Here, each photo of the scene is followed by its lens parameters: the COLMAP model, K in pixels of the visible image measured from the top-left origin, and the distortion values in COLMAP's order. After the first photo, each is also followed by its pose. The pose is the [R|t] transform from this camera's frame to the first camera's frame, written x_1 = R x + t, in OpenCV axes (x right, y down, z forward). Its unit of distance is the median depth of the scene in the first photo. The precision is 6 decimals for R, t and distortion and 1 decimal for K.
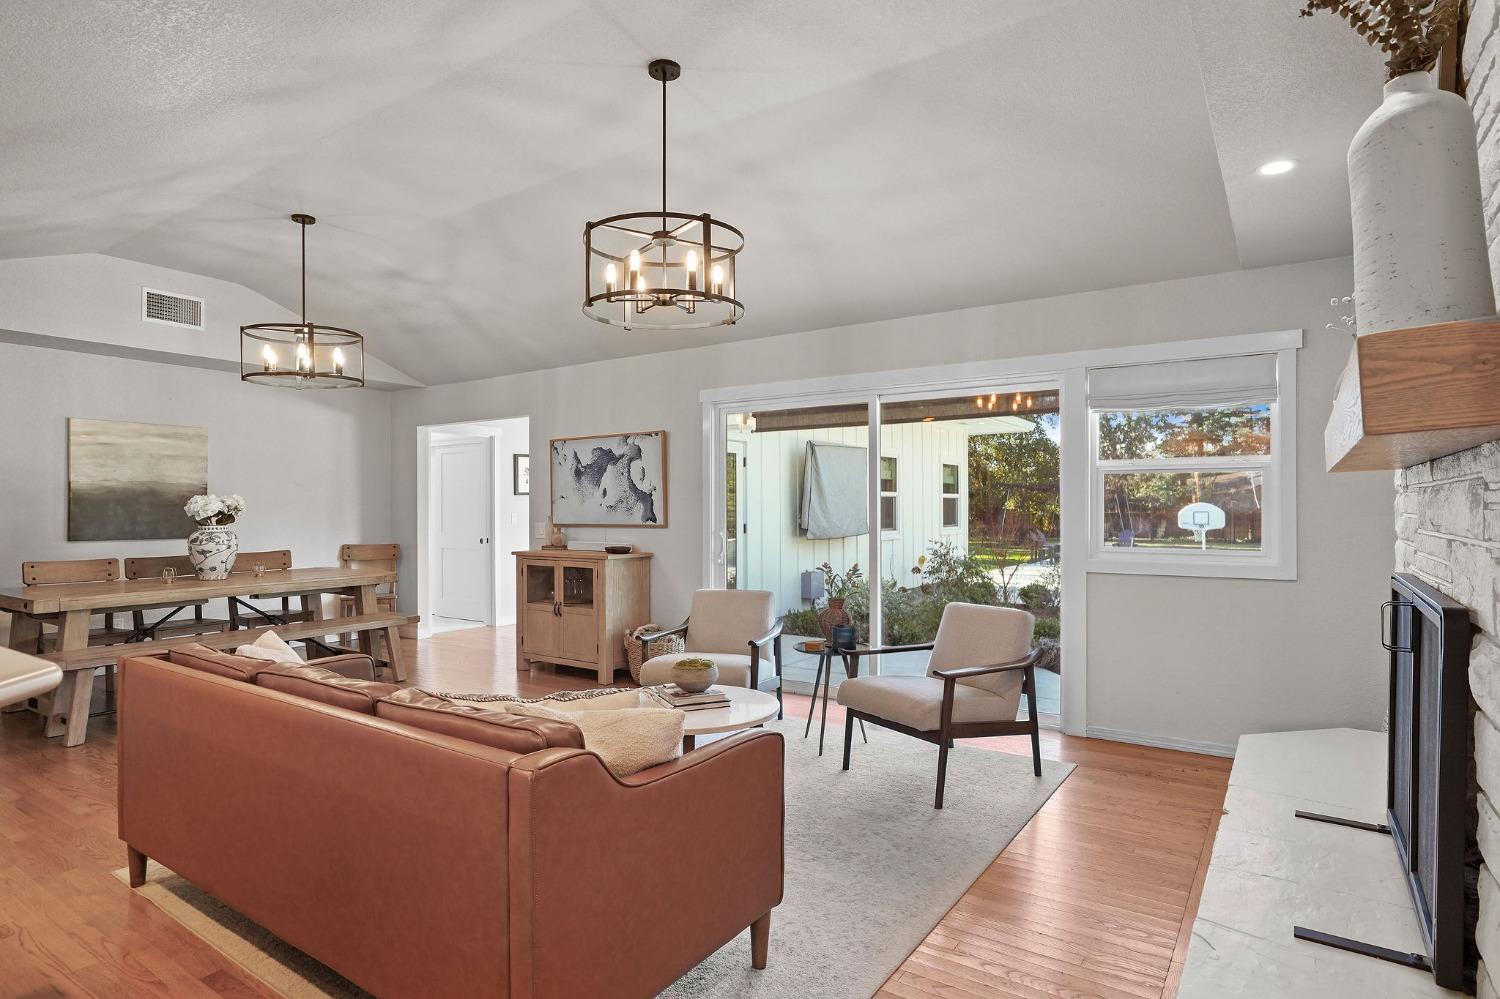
lens RADIAL K [[809.6, 0, 748.4], [0, 809.6, 505.2], [0, 0, 1]] dist [-0.034534, 0.017963]
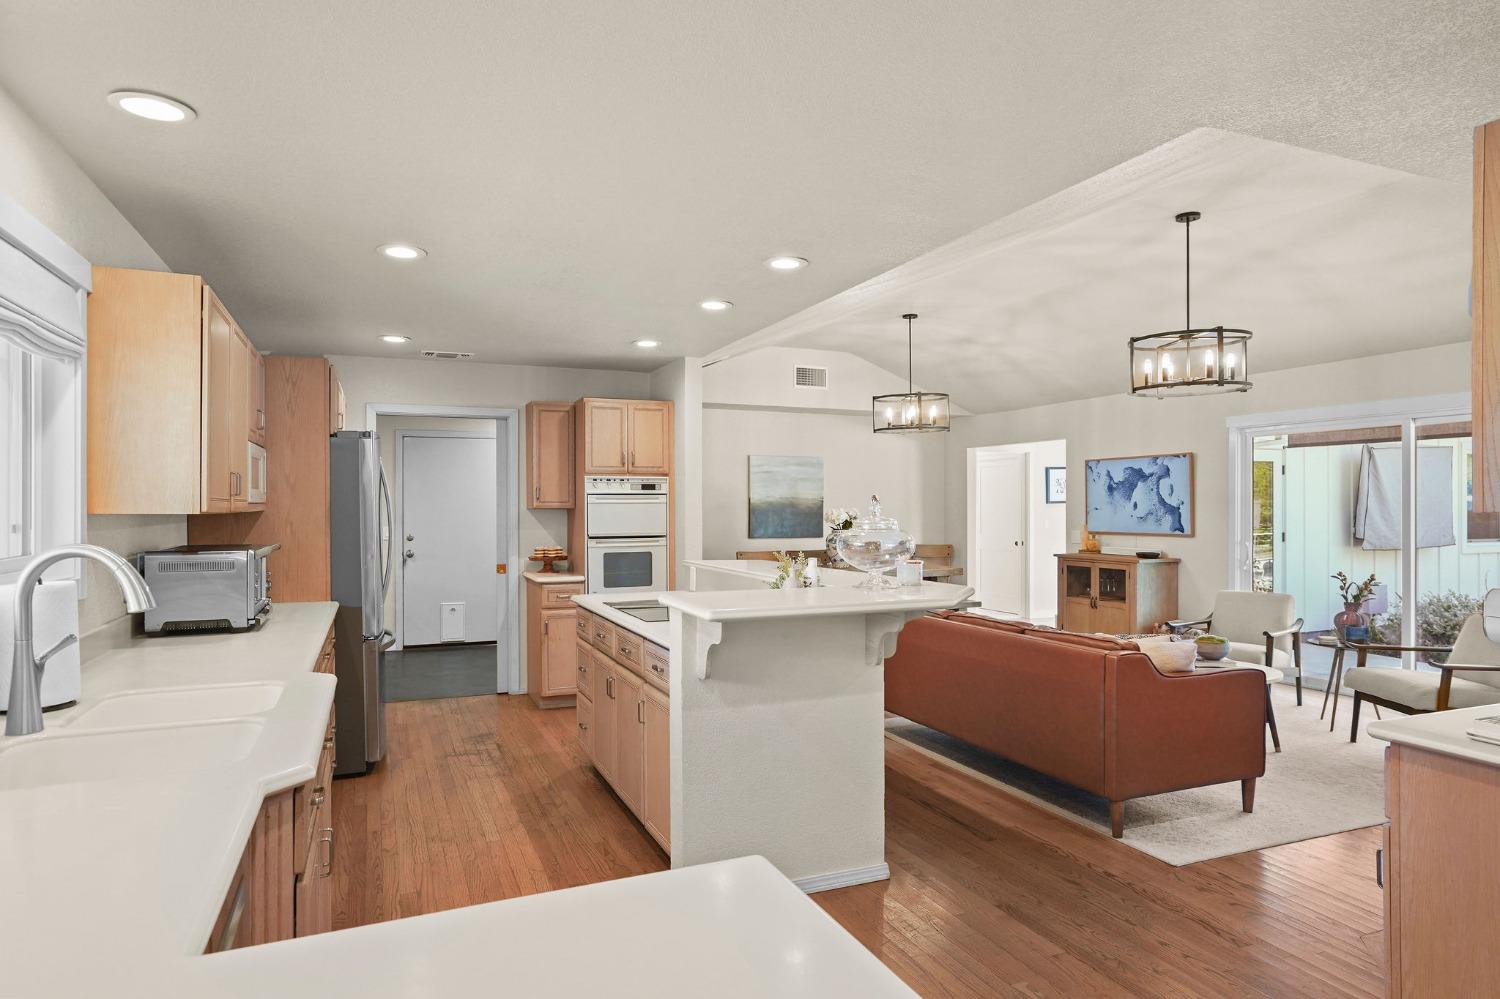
lens RADIAL K [[883.2, 0, 746.3], [0, 883.2, 509.2], [0, 0, 1]] dist [-0.031271, 0.027324]
pose [[0.836975, 0.003362, -0.547231, 0.048472], [0.001235, 0.999967, 0.008033, -0.022710], [0.547240, -0.007399, 0.836943, -0.386805]]
